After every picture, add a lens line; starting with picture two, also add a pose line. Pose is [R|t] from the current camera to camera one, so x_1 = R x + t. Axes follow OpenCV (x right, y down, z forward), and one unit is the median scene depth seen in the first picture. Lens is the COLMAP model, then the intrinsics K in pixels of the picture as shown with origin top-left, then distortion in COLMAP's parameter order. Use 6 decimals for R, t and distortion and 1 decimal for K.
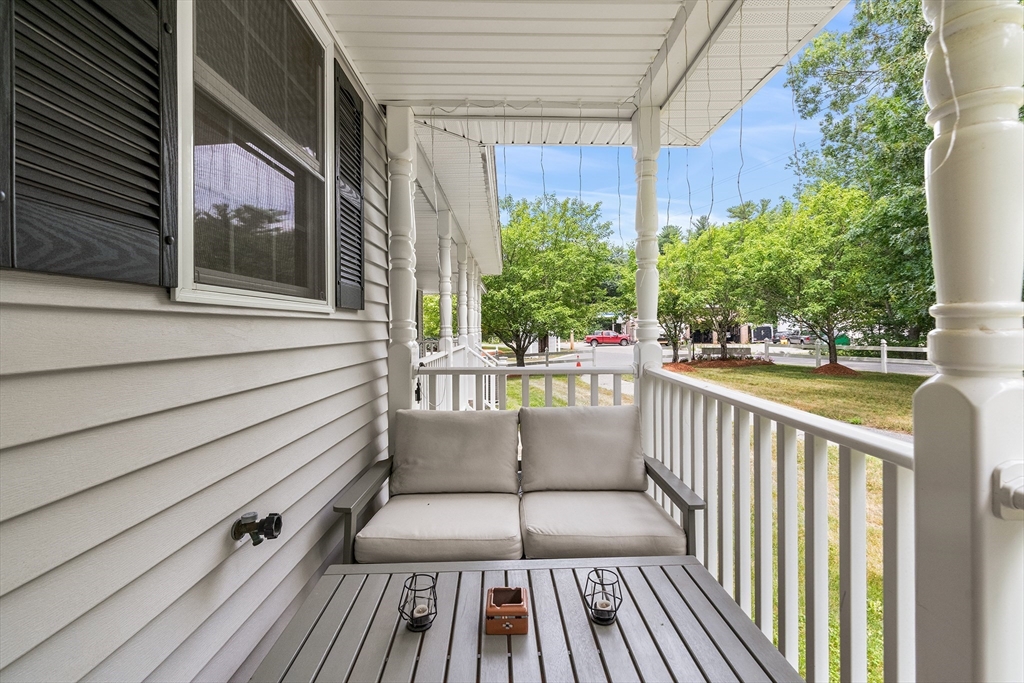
lens RADIAL K [[468.5, 0, 511.2], [0, 468.5, 331.4], [0, 0, 1]] dist [-0.009964, 0.003738]
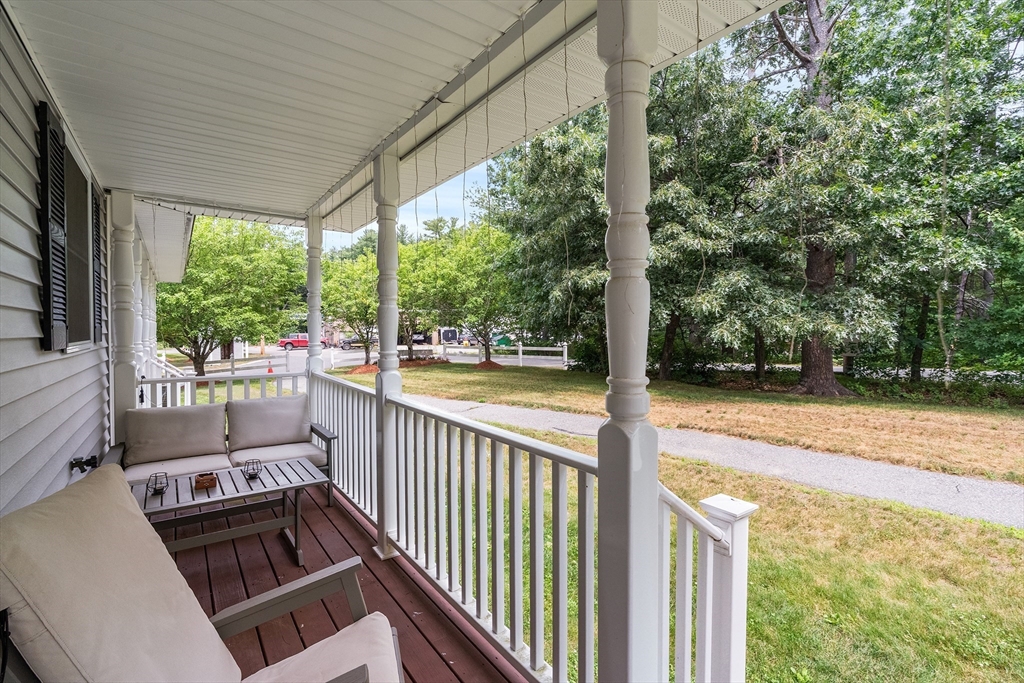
lens RADIAL K [[468.5, 0, 523.0], [0, 468.5, 334.6], [0, 0, 1]] dist [-0.009964, 0.003738]
pose [[0.803112, -0.001808, 0.595826, -0.018763], [-0.000532, 0.999993, 0.003751, -0.010848], [-0.595828, -0.003329, 0.803105, -0.139011]]
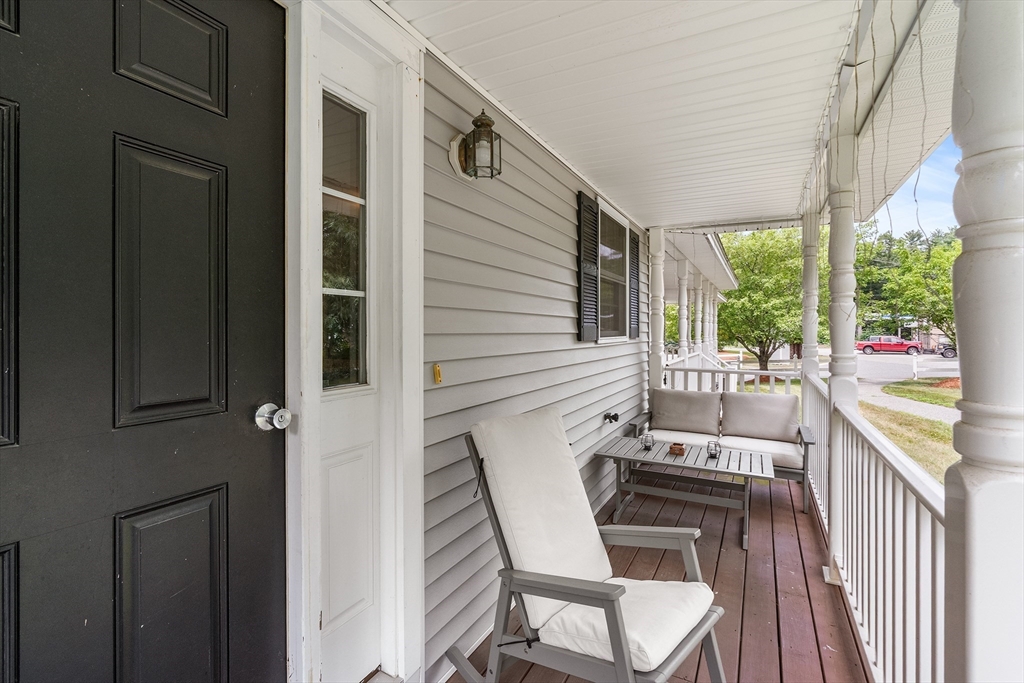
lens RADIAL K [[468.5, 0, 523.2], [0, 468.5, 330.7], [0, 0, 1]] dist [-0.009964, 0.003738]
pose [[0.887828, 0.012443, -0.460007, 0.026817], [-0.013401, 0.999910, 0.001184, -0.010500], [0.459980, 0.005113, 0.887915, -0.158141]]
